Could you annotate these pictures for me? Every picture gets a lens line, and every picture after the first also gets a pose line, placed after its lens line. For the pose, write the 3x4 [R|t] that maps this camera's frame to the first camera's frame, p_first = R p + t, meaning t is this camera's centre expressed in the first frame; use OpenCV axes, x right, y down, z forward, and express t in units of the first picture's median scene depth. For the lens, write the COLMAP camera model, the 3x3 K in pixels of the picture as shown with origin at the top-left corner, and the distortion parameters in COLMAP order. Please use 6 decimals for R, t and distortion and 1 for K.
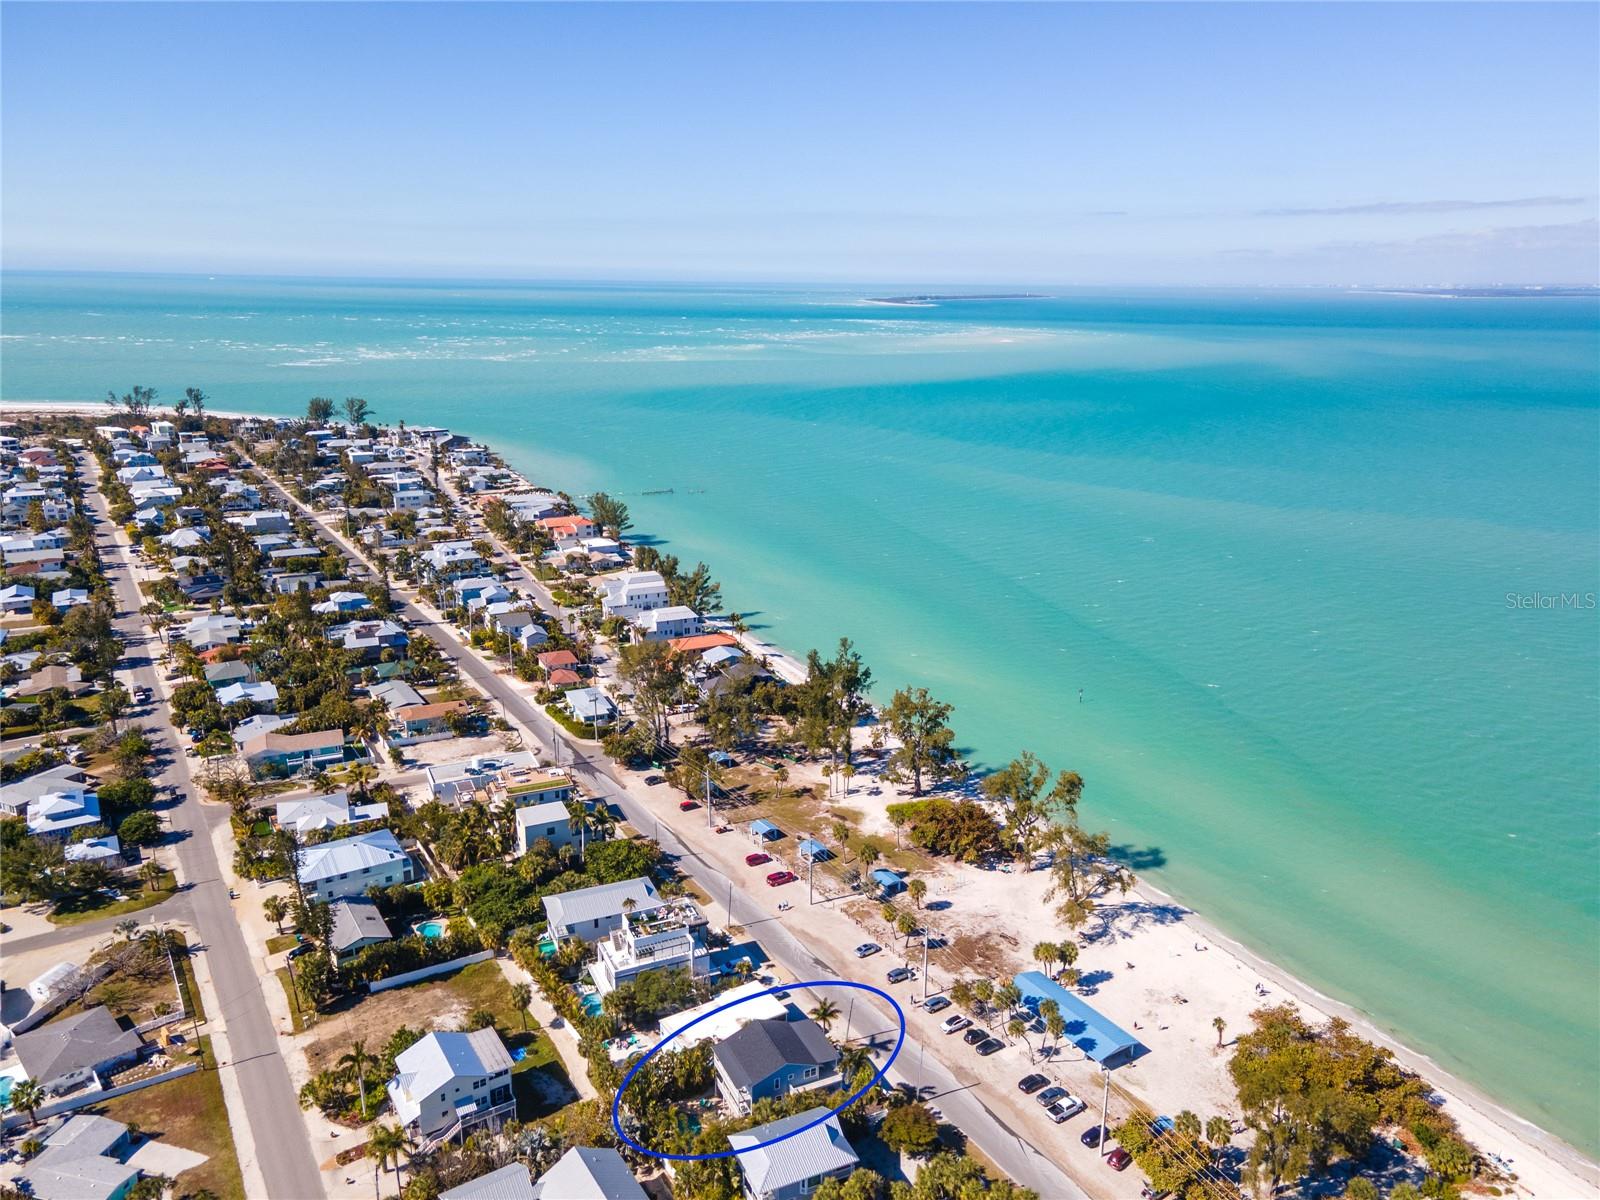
lens RADIAL K [[1149.3, 0, 800.0], [0, 1149.3, 600.0], [0, 0, 1]] dist [0.035928, 0.005298]
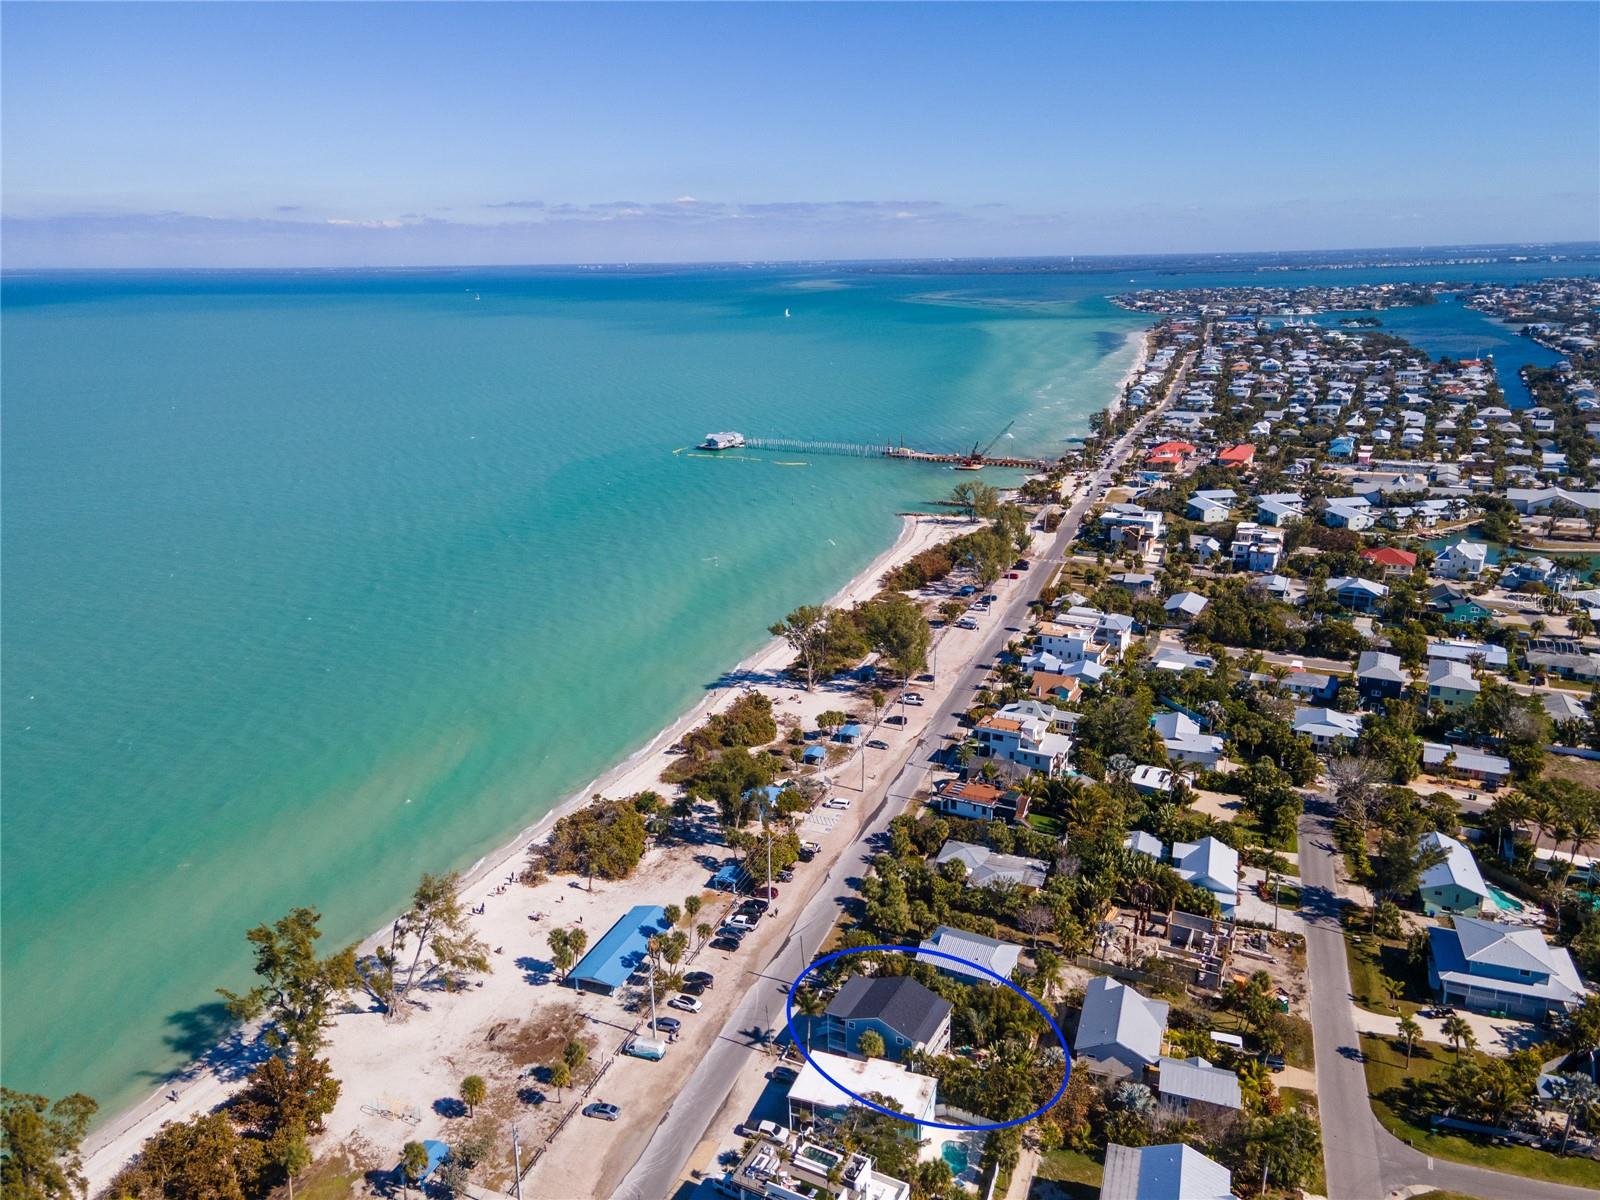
lens RADIAL K [[1182.5, 0, 800.2], [0, 1182.5, 547.9], [0, 0, 1]] dist [-0.000243, 0.000270]
pose [[-0.607839, -0.188385, 0.771390, -0.412497], [0.220820, 0.893030, 0.392093, -0.233253], [-0.762739, 0.408667, -0.501219, 0.827523]]
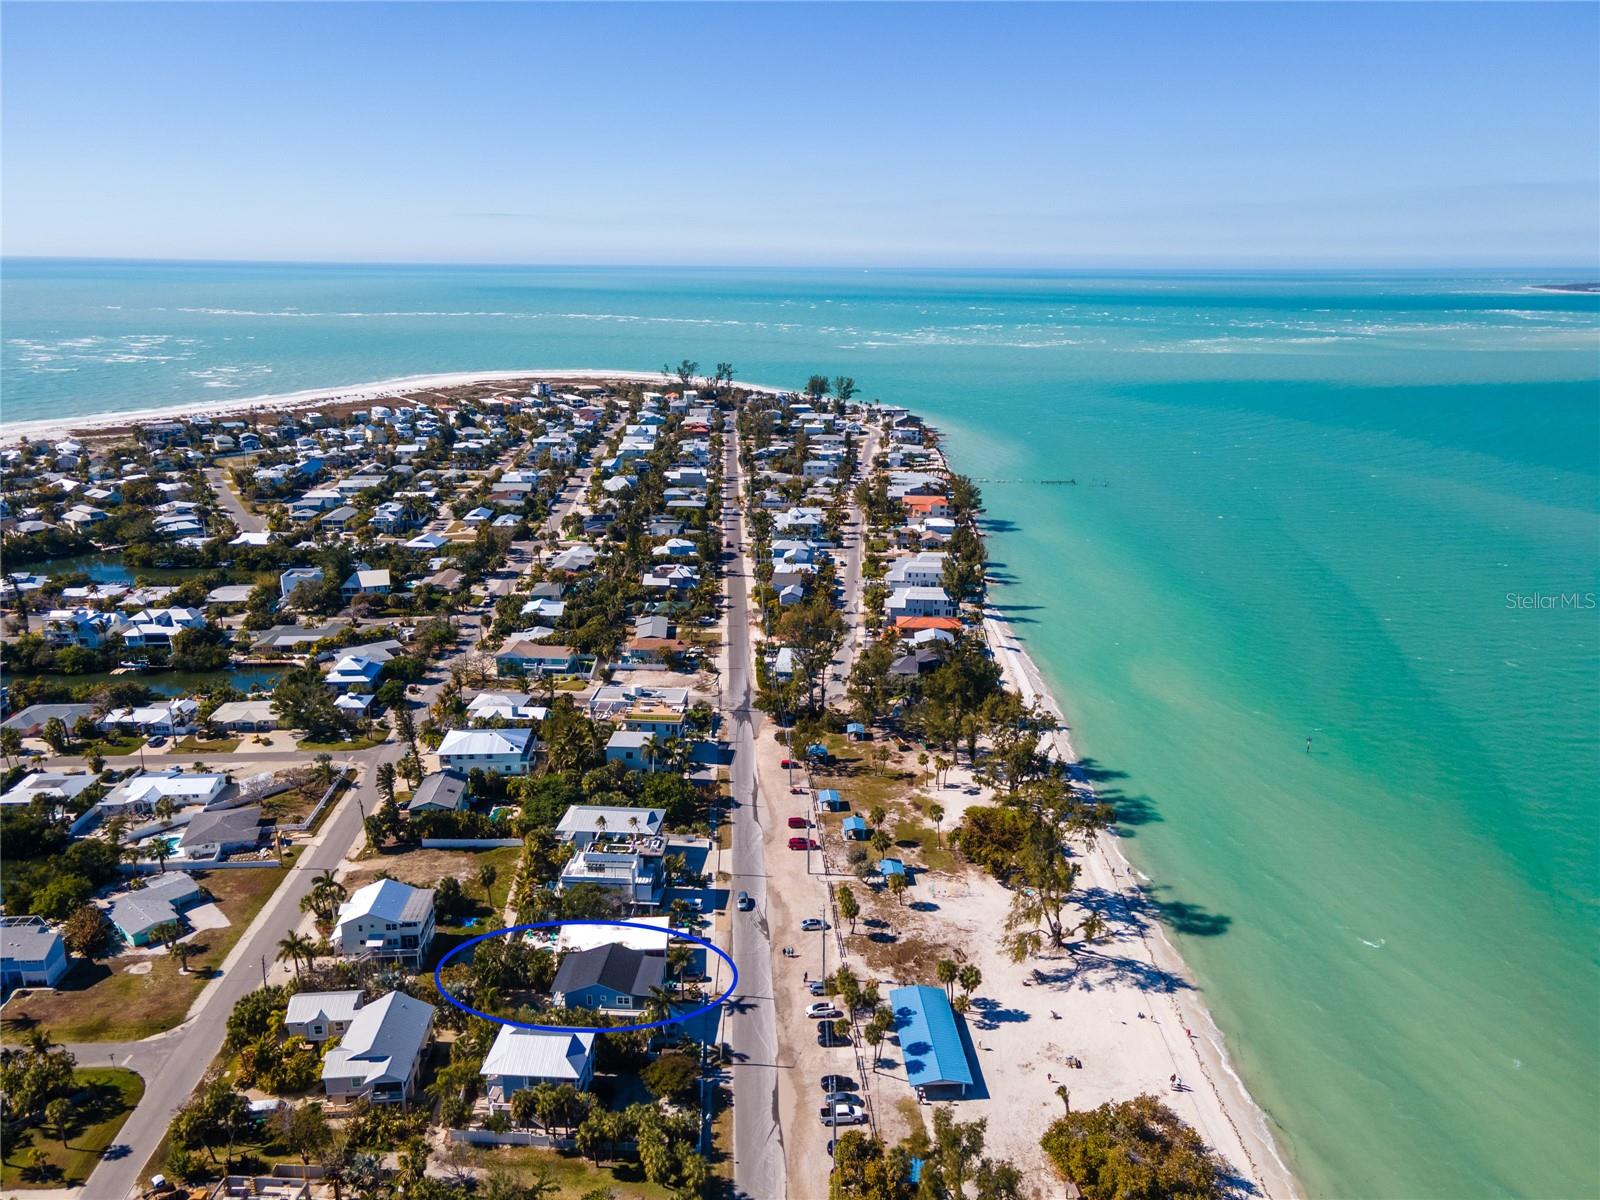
lens RADIAL K [[1127.4, 0, 800.0], [0, 1127.4, 600.0], [0, 0, 1]] dist [0.041317, 0.001317]
pose [[0.880817, 0.133546, -0.454232, 0.334263], [-0.127447, 0.990861, 0.044179, -0.016885], [0.455981, 0.018977, 0.889787, 0.072183]]
